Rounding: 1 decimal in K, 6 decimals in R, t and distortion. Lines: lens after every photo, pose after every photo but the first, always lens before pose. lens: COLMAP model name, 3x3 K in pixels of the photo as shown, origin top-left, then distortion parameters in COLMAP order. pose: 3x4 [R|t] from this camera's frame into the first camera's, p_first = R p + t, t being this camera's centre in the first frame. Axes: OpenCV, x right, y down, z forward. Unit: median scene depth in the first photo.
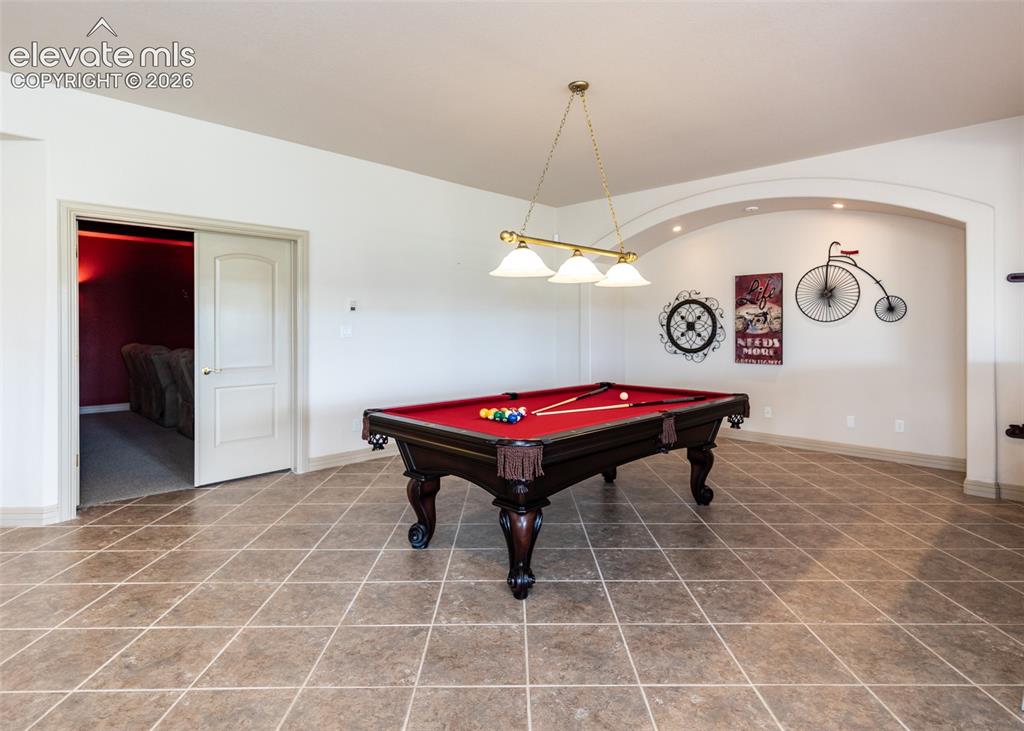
lens RADIAL K [[541.8, 0, 524.1], [0, 541.8, 327.8], [0, 0, 1]] dist [0.012970, -0.002639]
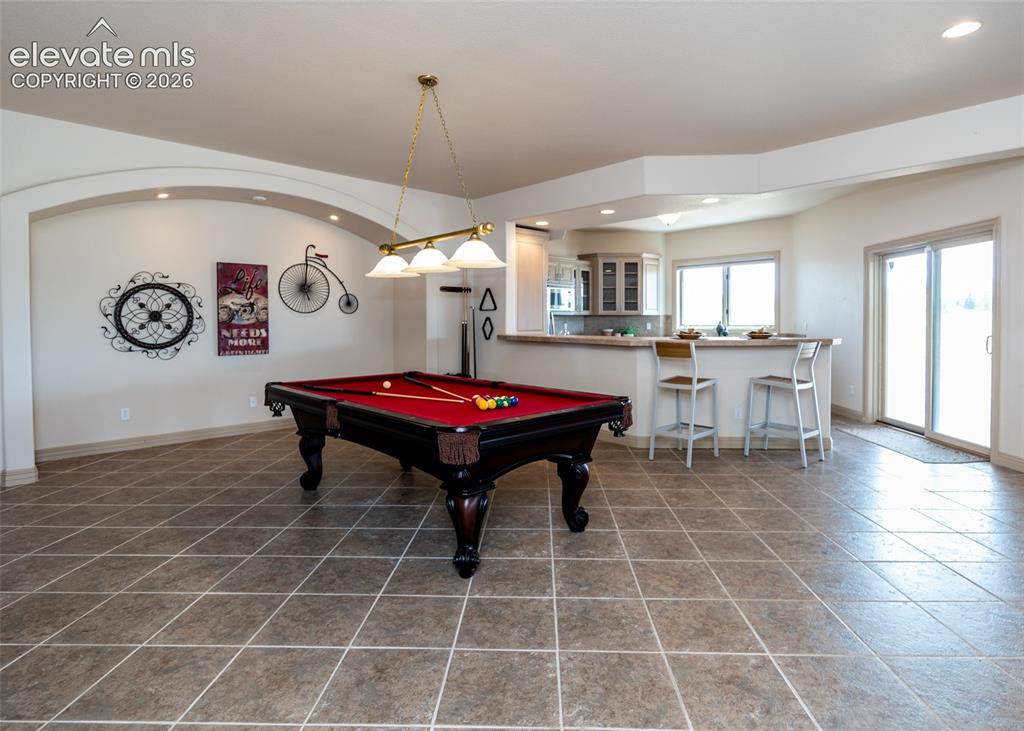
lens RADIAL K [[541.8, 0, 518.0], [0, 541.8, 333.7], [0, 0, 1]] dist [0.012970, -0.002639]
pose [[0.057474, -0.028580, 0.997938, -0.529426], [0.000167, 0.999590, 0.028618, 0.000132], [-0.998347, -0.001478, 0.057456, 0.447627]]
